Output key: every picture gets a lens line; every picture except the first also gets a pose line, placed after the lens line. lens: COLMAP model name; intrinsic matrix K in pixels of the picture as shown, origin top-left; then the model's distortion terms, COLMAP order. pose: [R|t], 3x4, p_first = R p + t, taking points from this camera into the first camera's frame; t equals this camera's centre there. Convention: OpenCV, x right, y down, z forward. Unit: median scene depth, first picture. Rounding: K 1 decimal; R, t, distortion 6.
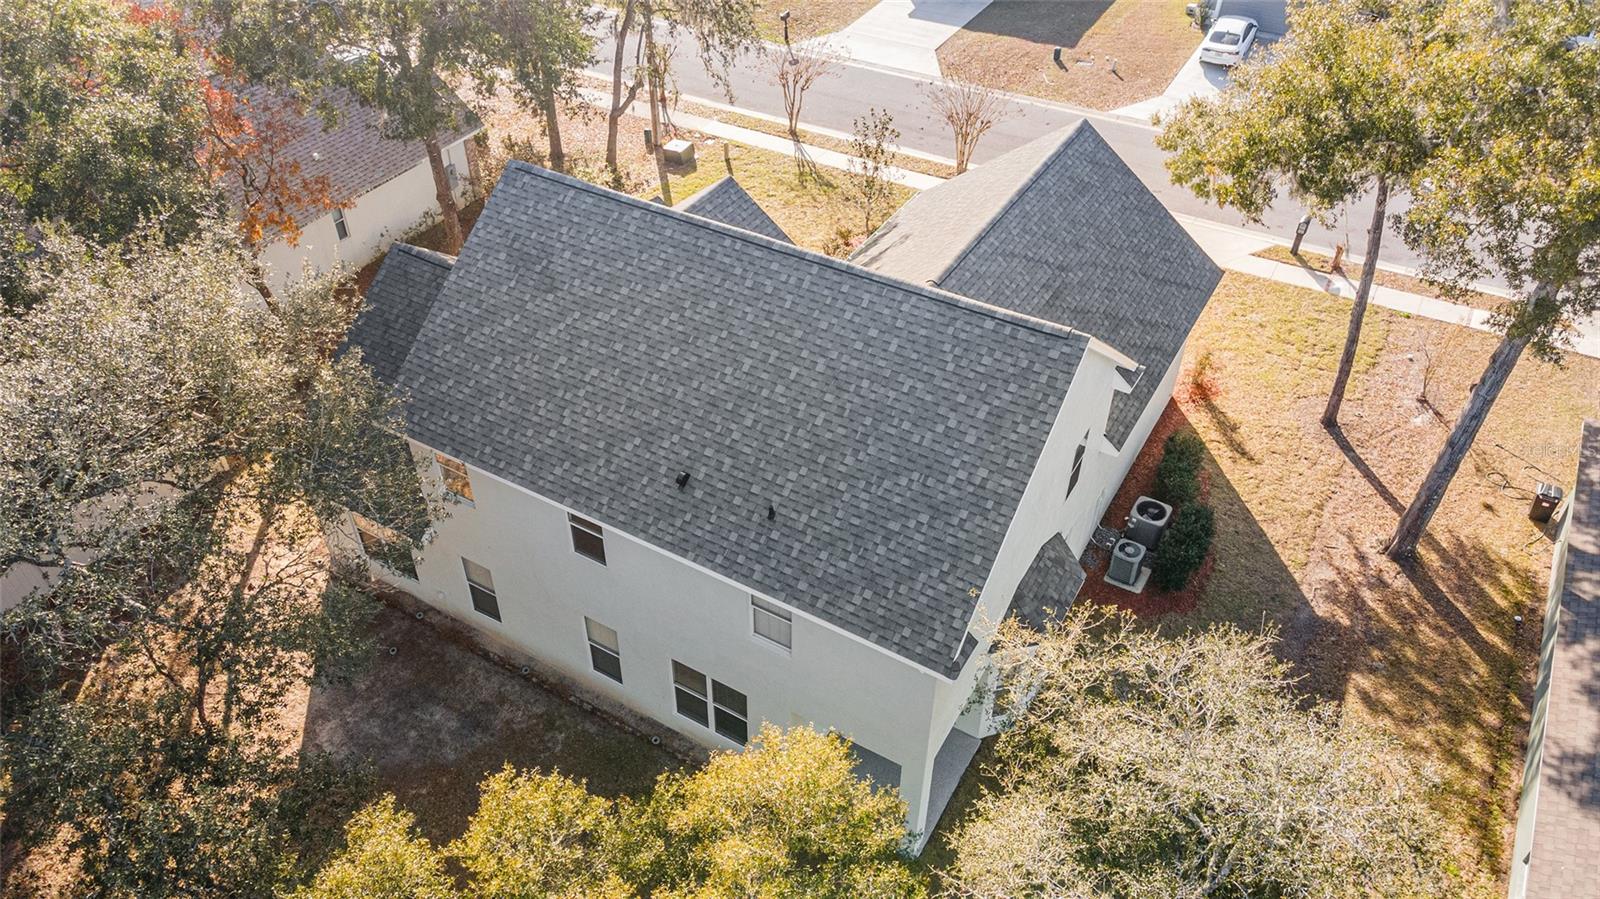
lens RADIAL K [[1208.1, 0, 800.0], [0, 1208.1, 449.5], [0, 0, 1]] dist [-0.000890, 0.000254]
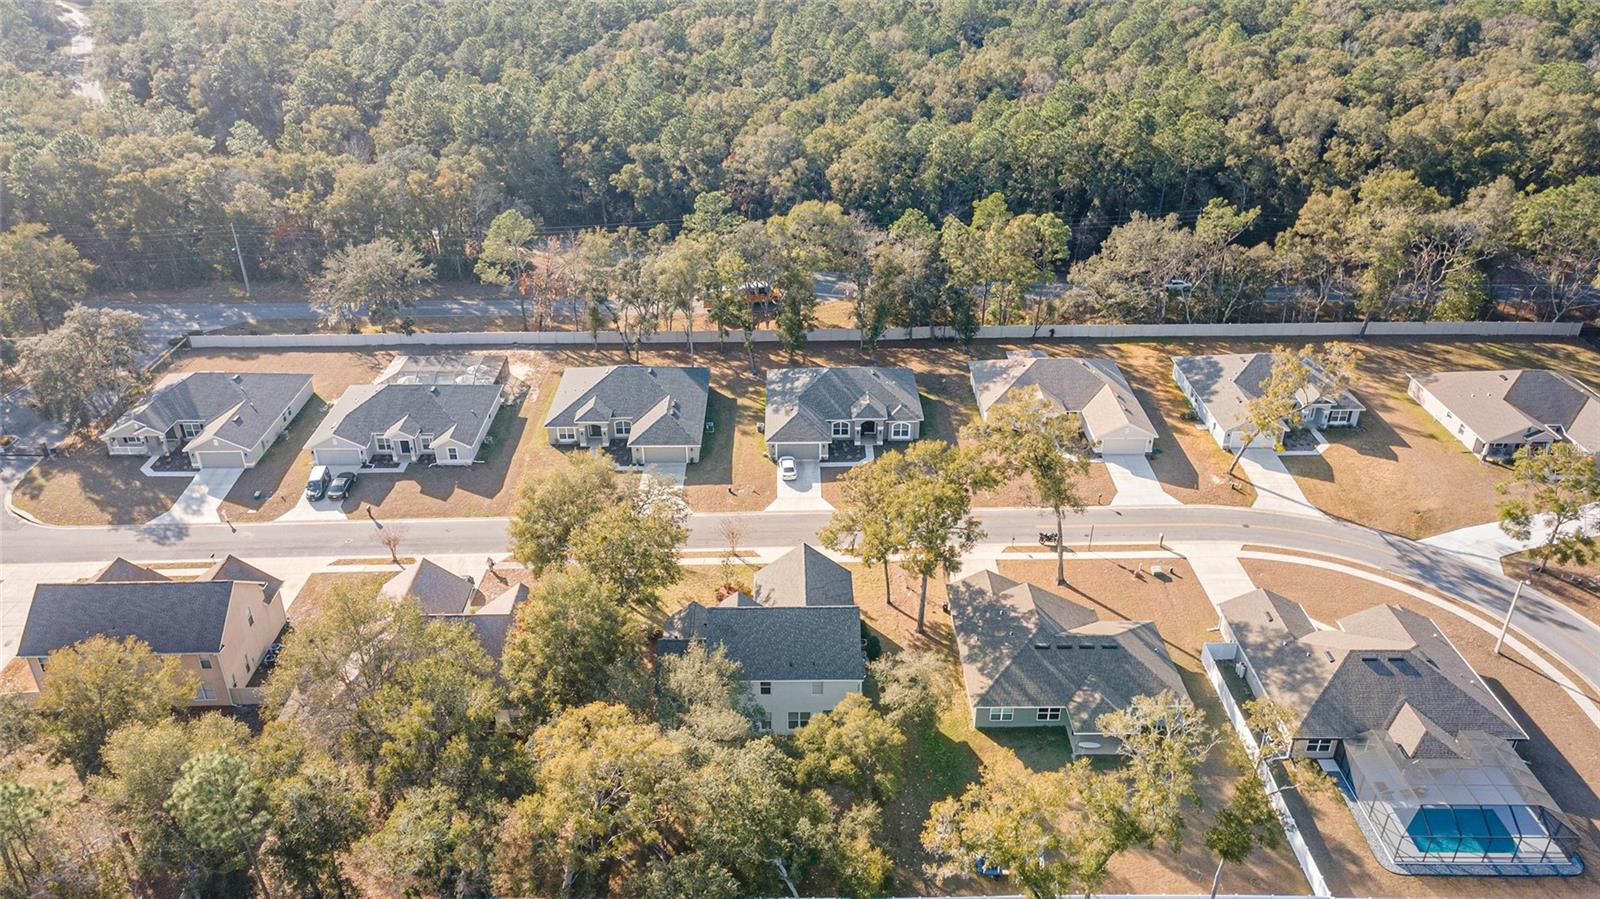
lens RADIAL K [[1125.2, 0, 800.0], [0, 1125.2, 449.5], [0, 0, 1]] dist [-0.001899, -0.000120]
pose [[0.860033, -0.256132, 0.441293, -1.320744], [0.334251, 0.936276, -0.107994, -0.204524], [-0.385512, 0.240381, 0.890841, -2.282369]]
